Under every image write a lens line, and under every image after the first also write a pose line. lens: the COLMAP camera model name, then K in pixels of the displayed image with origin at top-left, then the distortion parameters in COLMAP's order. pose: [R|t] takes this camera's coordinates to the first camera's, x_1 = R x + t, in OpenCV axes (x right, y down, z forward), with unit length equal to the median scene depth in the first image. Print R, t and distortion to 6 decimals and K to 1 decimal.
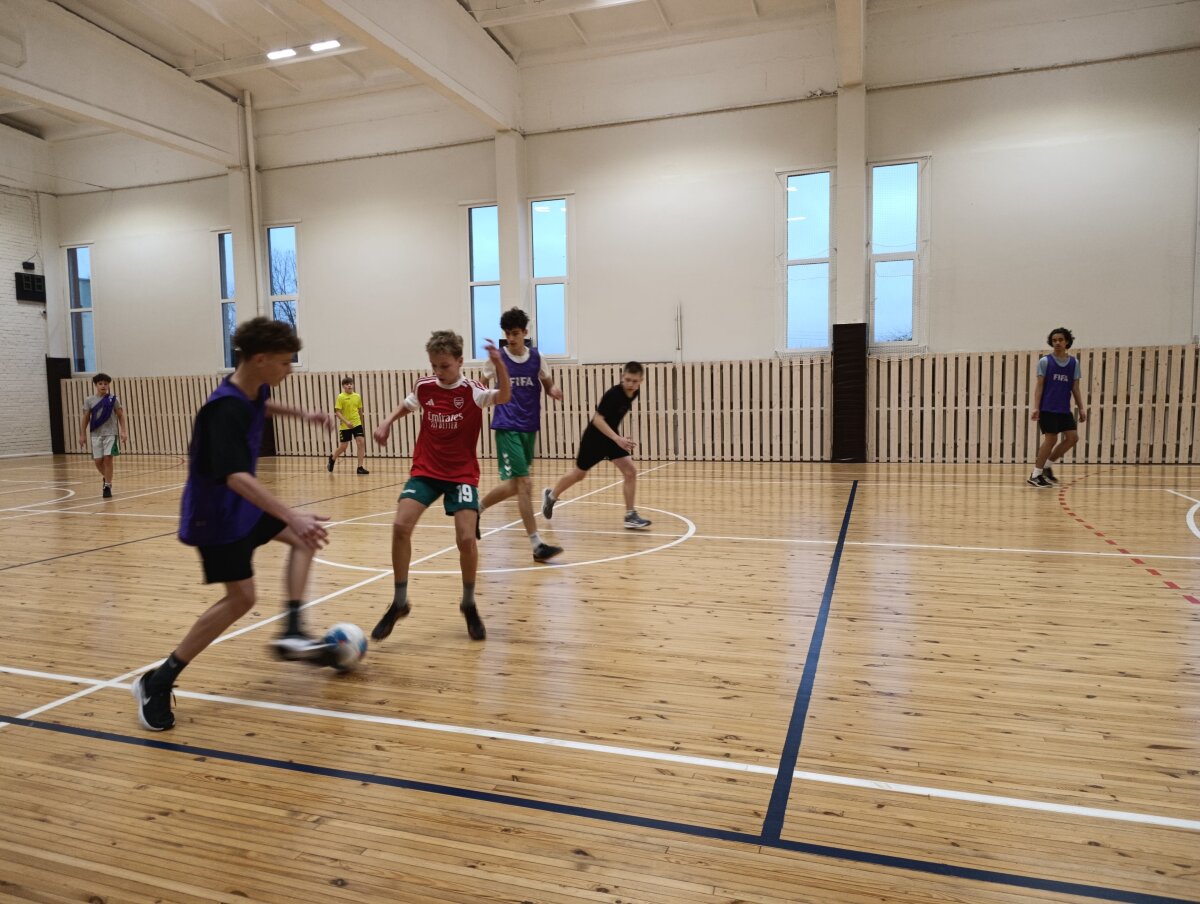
lens RADIAL K [[812.4, 0, 599.1], [0, 812.4, 461.1], [0, 0, 1]] dist [0.032540, -0.044341]
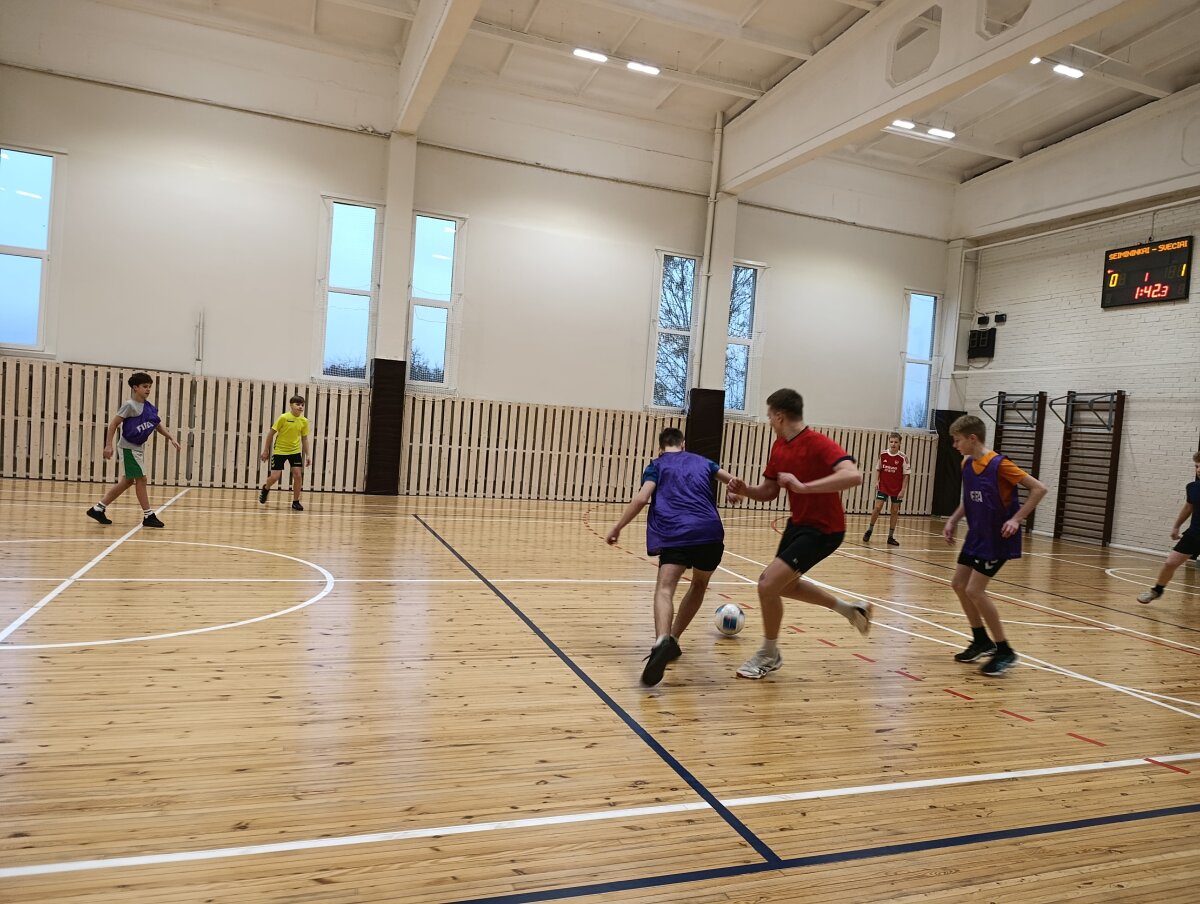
lens RADIAL K [[812.4, 0, 593.4], [0, 812.4, 453.4], [0, 0, 1]] dist [0.032540, -0.044341]
pose [[0.774527, 0.059457, 0.629740, -0.137694], [-0.036506, 0.998115, -0.049338, -0.009337], [-0.631487, 0.015225, 0.775237, 0.045955]]
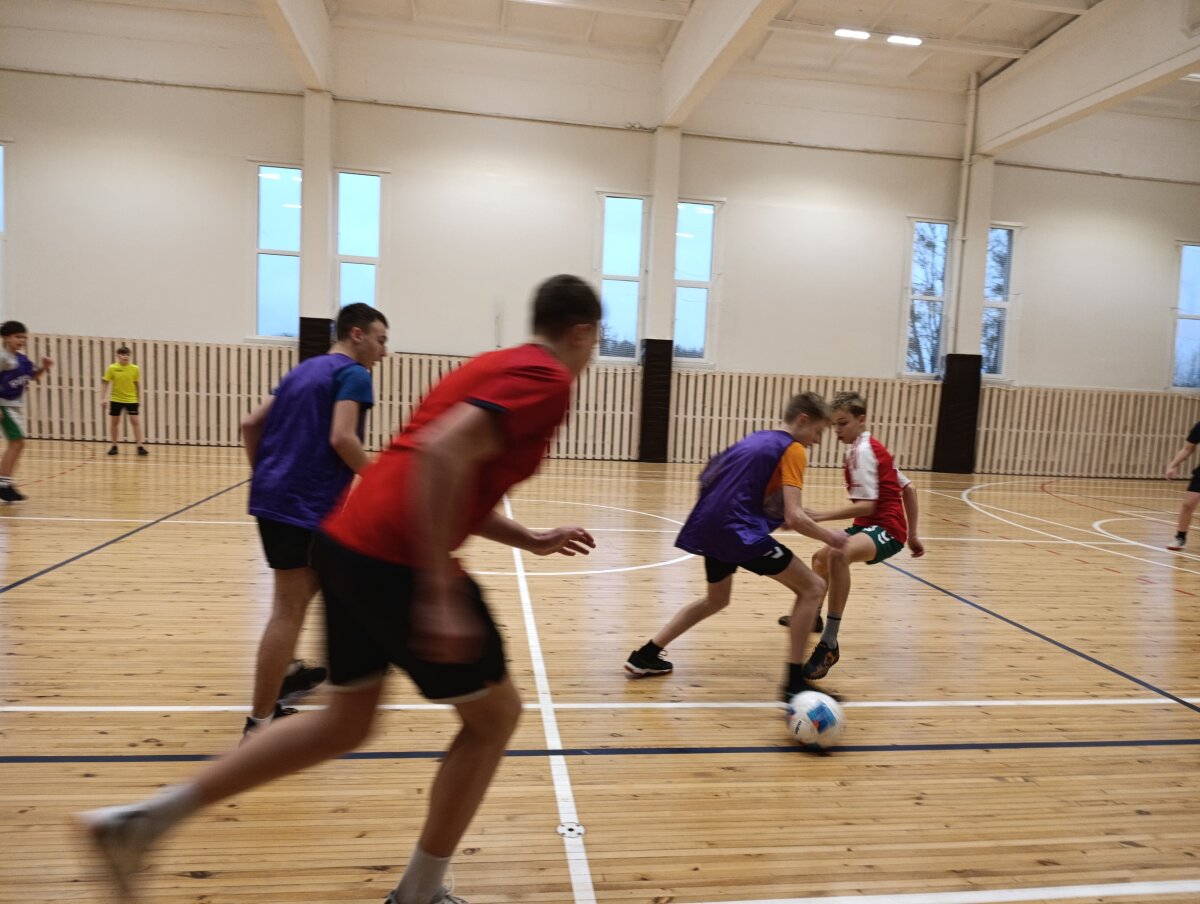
lens RADIAL K [[812.4, 0, 602.9], [0, 812.4, 454.3], [0, 0, 1]] dist [0.032540, -0.044341]
pose [[0.886170, 0.025458, 0.462660, -0.282935], [-0.027157, 0.999627, -0.002989, -0.003717], [-0.462563, -0.009916, 0.886531, 0.043457]]
